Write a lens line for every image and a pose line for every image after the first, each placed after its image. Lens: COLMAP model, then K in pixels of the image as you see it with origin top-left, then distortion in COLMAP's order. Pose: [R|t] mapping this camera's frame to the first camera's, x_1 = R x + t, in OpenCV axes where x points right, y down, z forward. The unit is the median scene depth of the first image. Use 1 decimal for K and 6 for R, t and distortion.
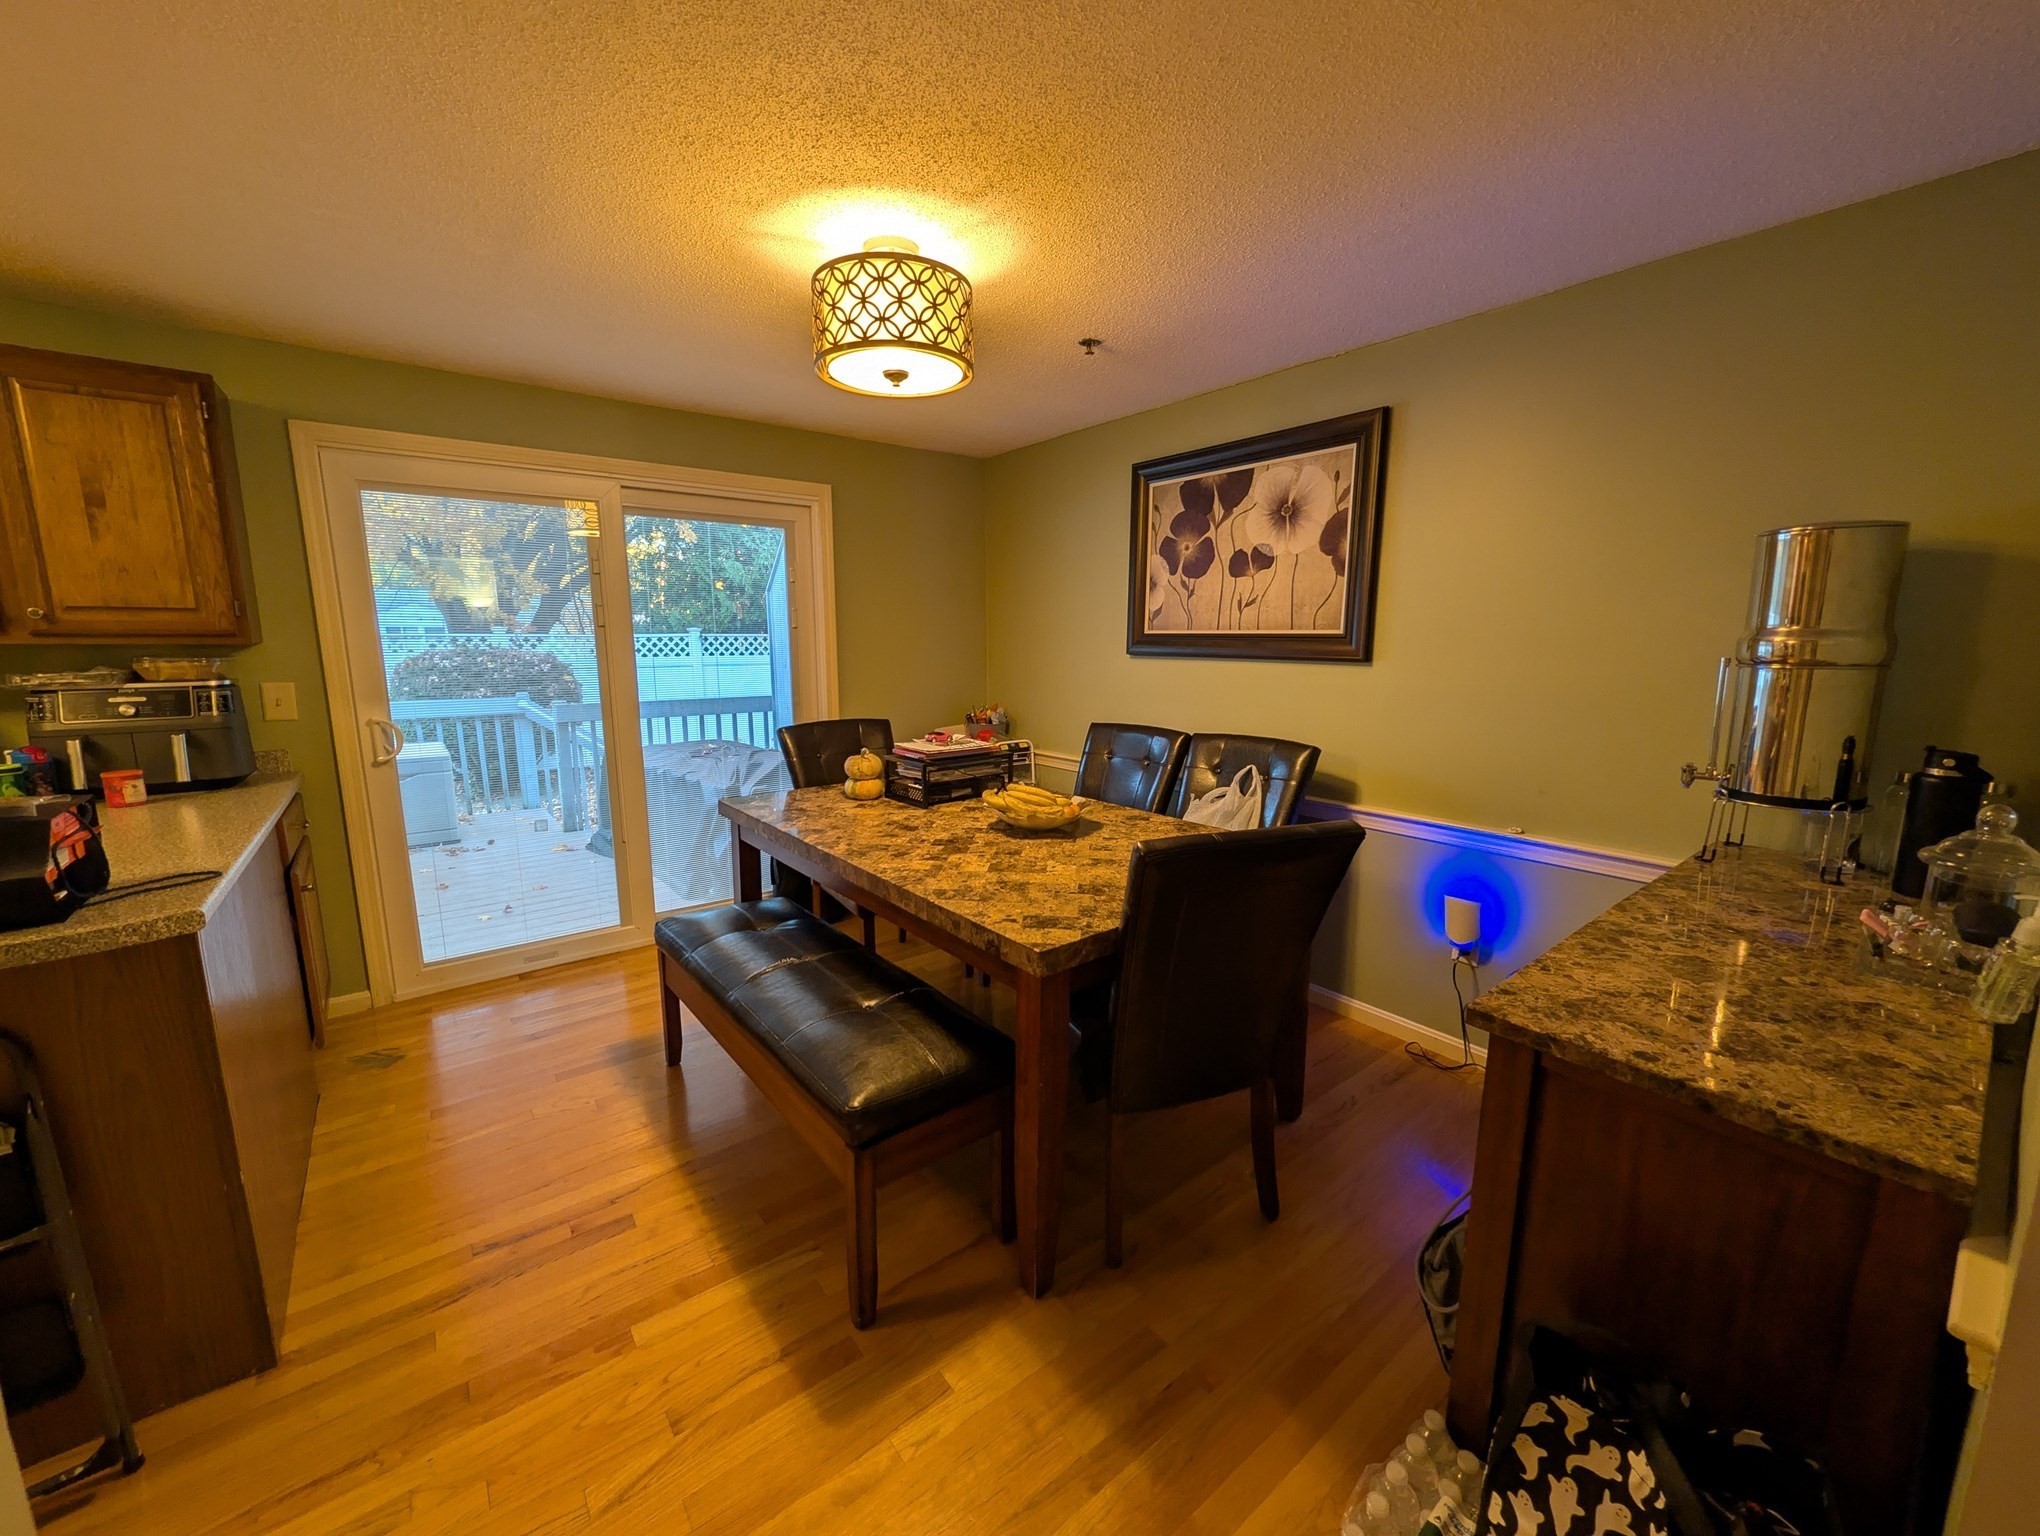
lens RADIAL K [[796.6, 0, 1015.9], [0, 796.6, 767.3], [0, 0, 1]] dist [-0.000452, -0.000246]
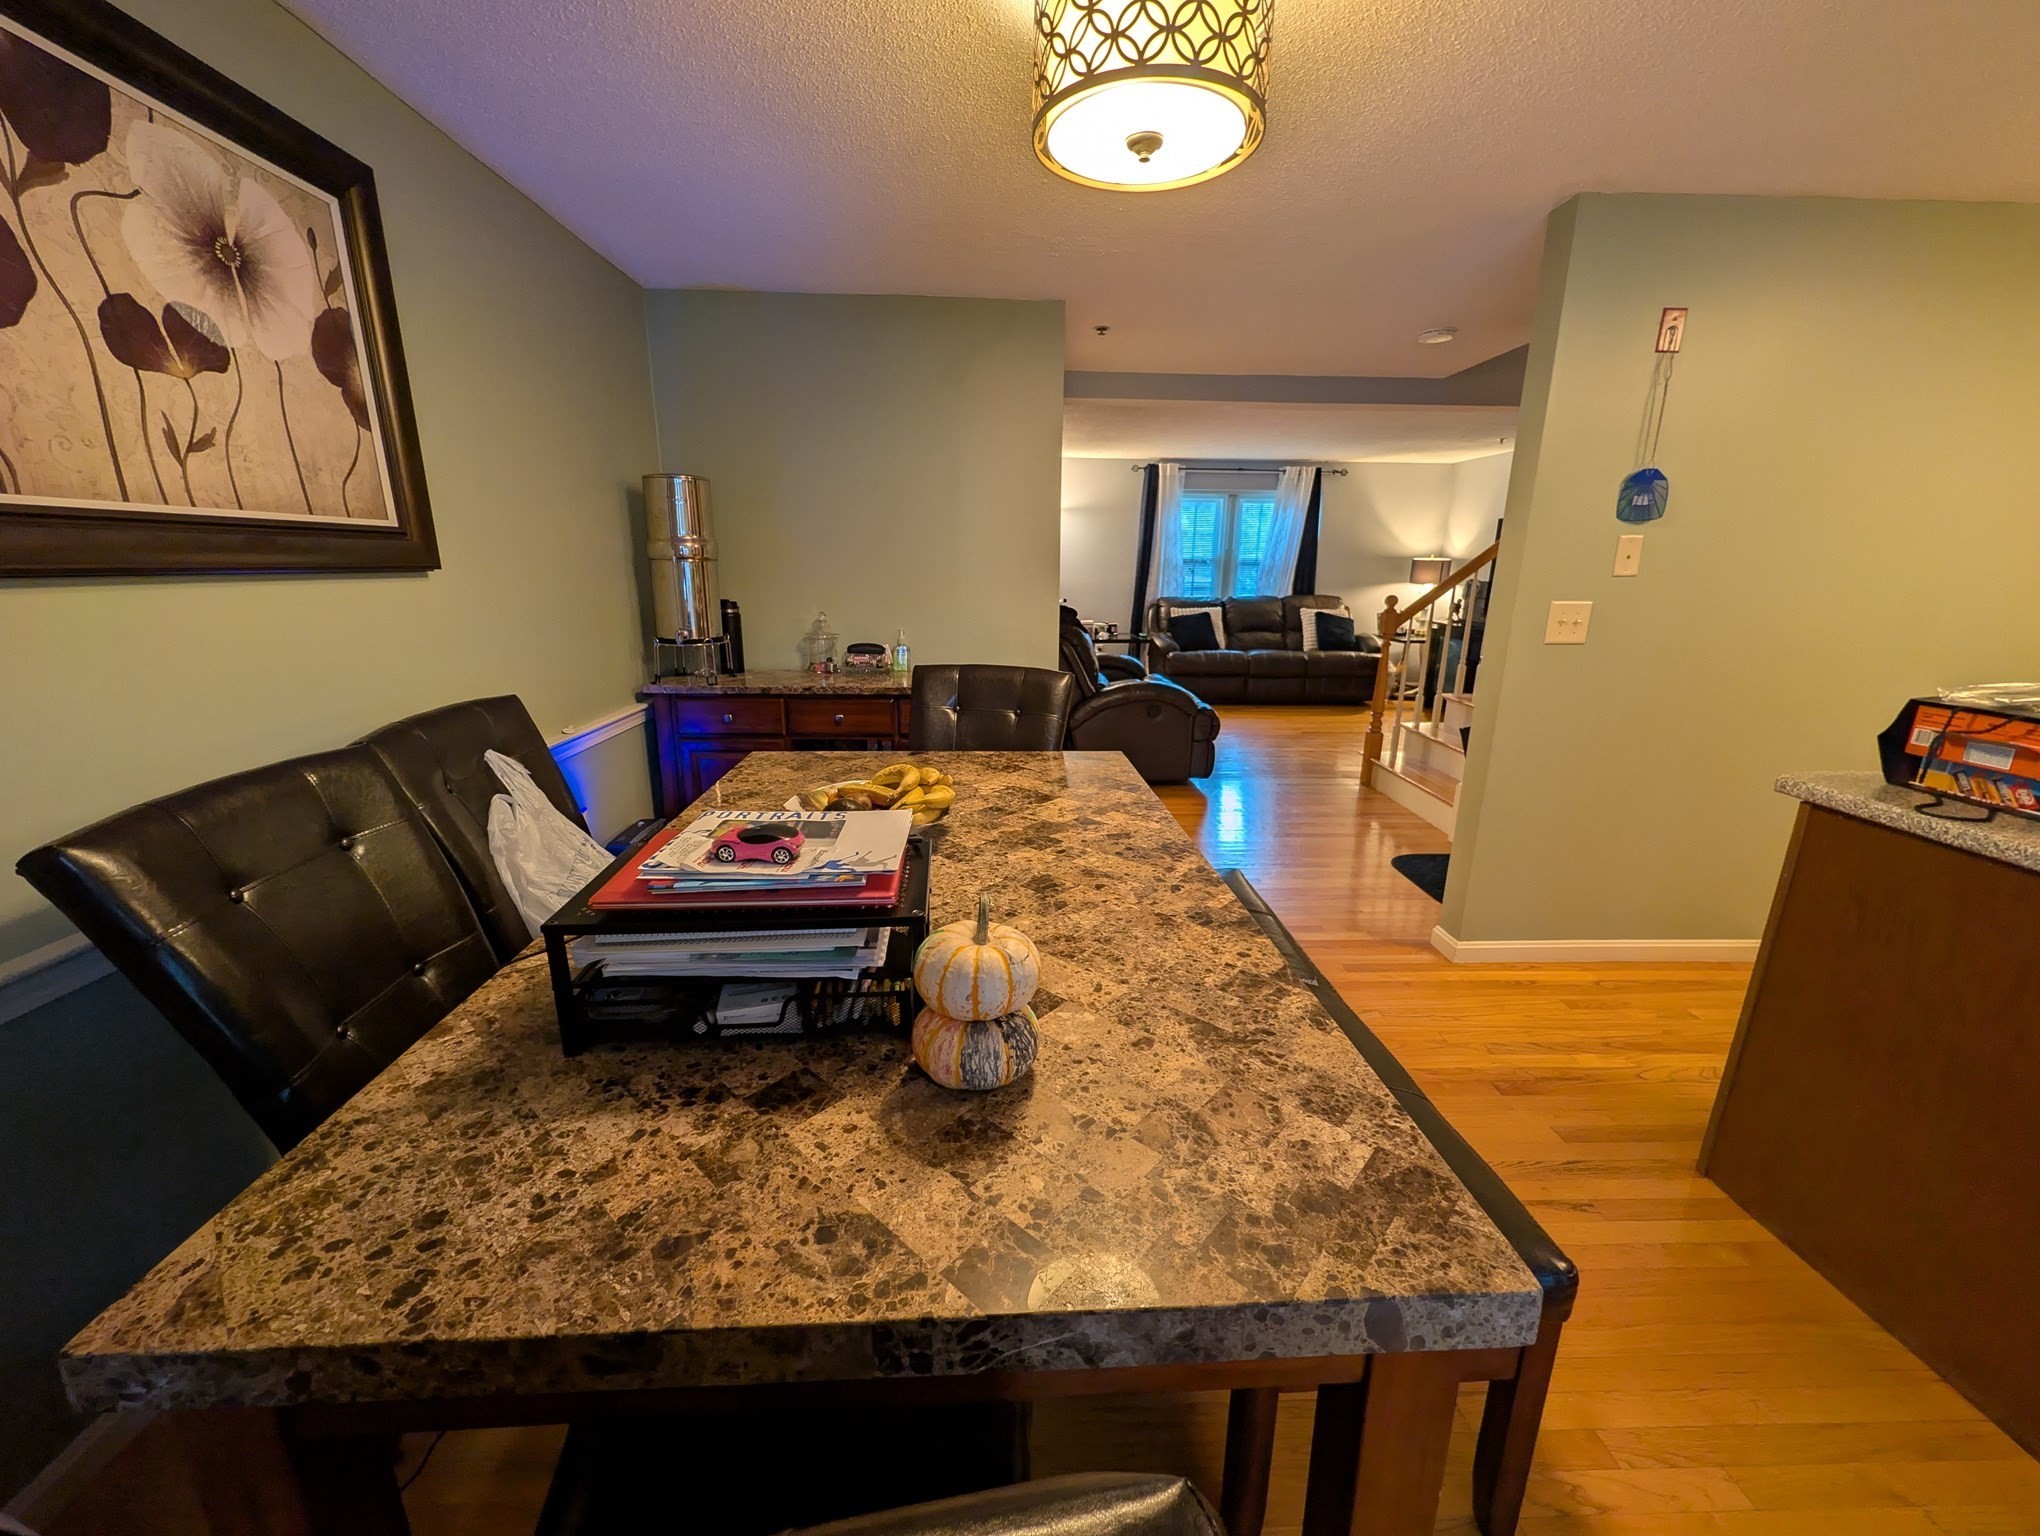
lens RADIAL K [[796.6, 0, 1018.1], [0, 796.6, 768.3], [0, 0, 1]] dist [-0.000452, -0.000246]
pose [[-0.811757, -0.157317, 0.562408, -0.376945], [0.084798, 0.921076, 0.380038, -0.189198], [-0.577806, 0.356189, -0.734349, 1.247757]]
